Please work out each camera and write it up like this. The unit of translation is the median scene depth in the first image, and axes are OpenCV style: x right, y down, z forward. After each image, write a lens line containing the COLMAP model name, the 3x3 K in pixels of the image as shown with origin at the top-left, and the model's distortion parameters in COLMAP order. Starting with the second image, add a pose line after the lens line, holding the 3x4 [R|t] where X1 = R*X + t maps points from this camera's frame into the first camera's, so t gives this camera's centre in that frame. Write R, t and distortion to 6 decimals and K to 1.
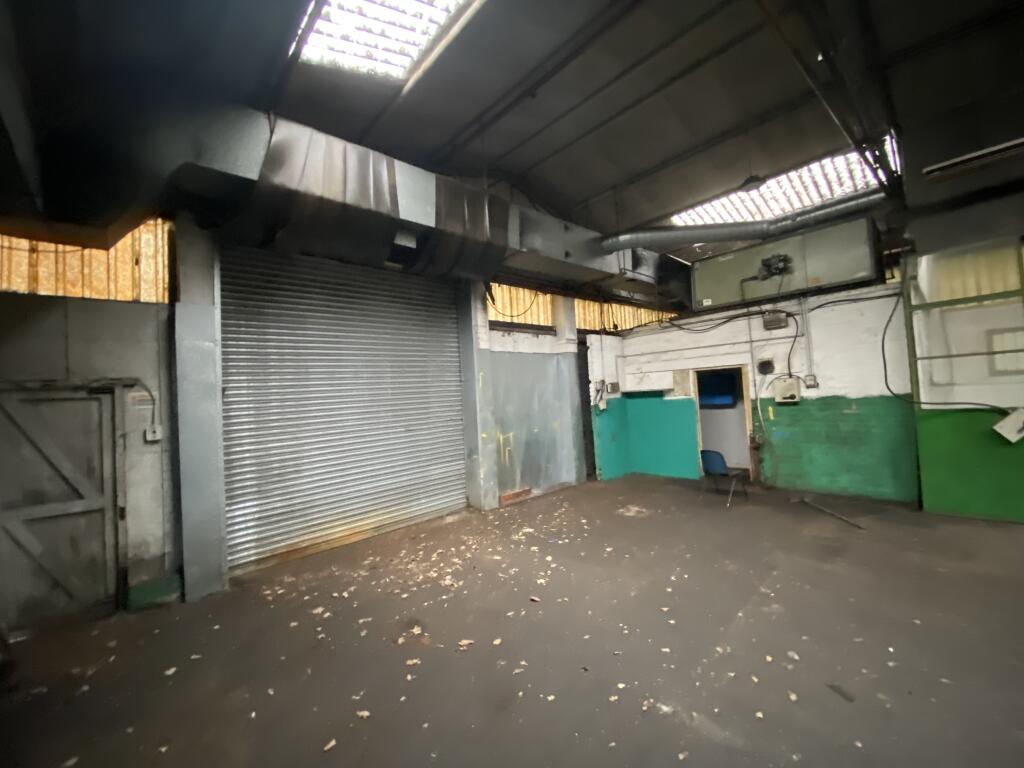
lens RADIAL K [[404.5, 0, 490.0], [0, 404.5, 381.9], [0, 0, 1]] dist [0.000080, -0.000040]
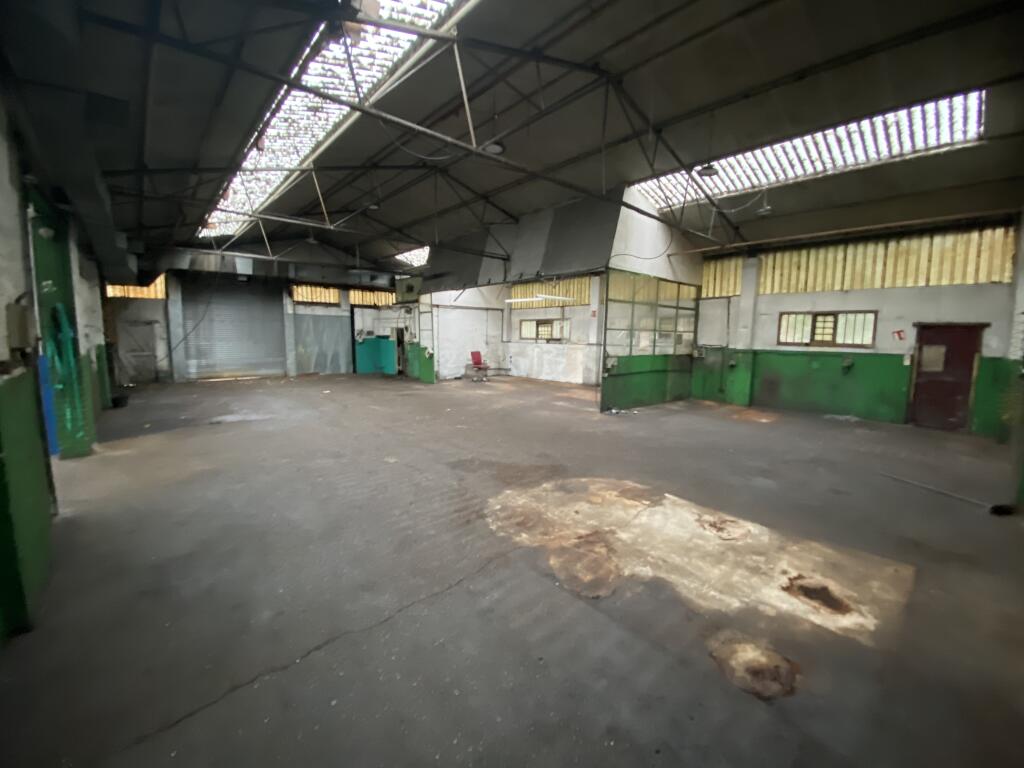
lens RADIAL K [[410.9, 0, 512.0], [0, 410.9, 384.0], [0, 0, 1]] dist [-0.028624, 0.000038]
pose [[0.996892, 0.069353, 0.037360, 1.307026], [-0.074184, 0.986047, 0.149026, -0.130821], [-0.026503, -0.151334, 0.988127, -1.622109]]
